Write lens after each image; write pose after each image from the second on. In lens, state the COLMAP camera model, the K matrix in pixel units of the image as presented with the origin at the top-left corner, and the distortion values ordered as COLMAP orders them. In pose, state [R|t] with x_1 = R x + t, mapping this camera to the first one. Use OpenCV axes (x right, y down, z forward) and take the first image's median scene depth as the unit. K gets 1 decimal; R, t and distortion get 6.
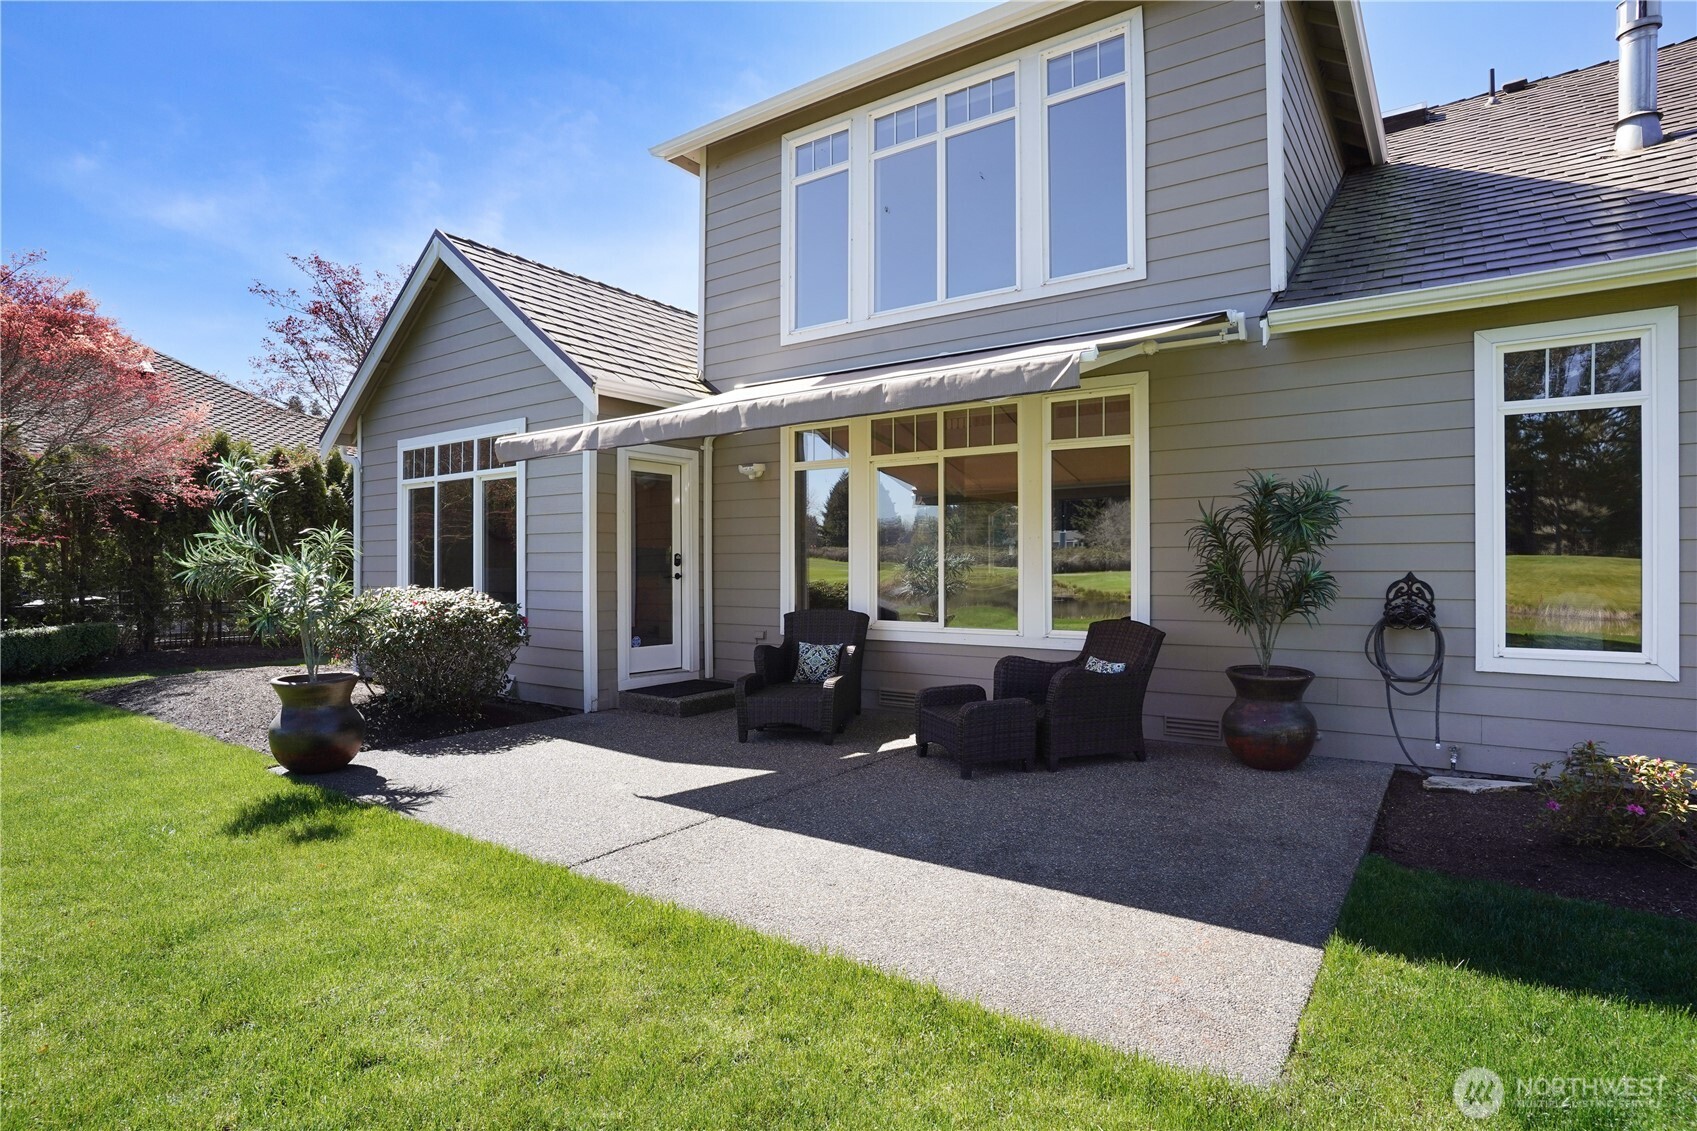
lens RADIAL K [[880.1, 0, 852.9], [0, 880.1, 565.7], [0, 0, 1]] dist [-0.004691, 0.001107]
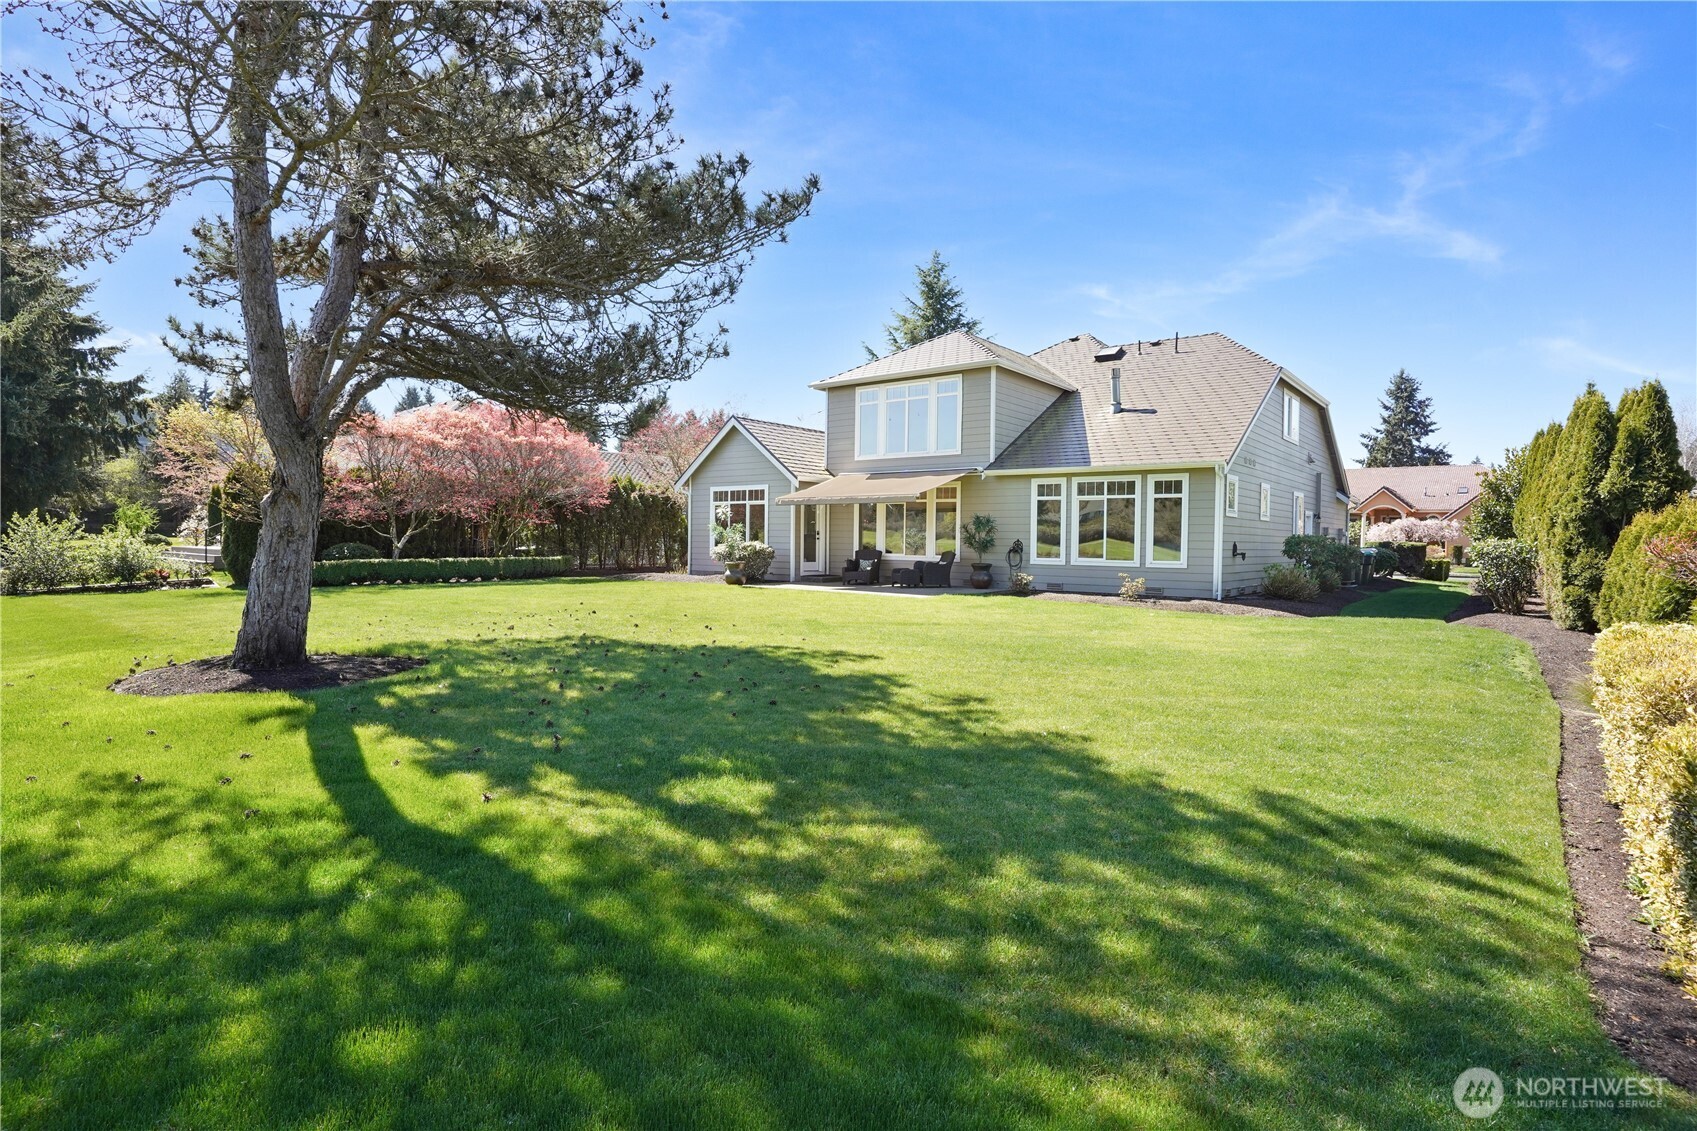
lens RADIAL K [[847.1, 0, 851.2], [0, 847.1, 561.0], [0, 0, 1]] dist [-0.039670, 0.005993]
pose [[0.997657, 0.013150, -0.067137, 0.109959], [-0.011093, 0.999460, 0.030918, -0.002157], [0.067507, -0.030101, 0.997265, -1.995185]]
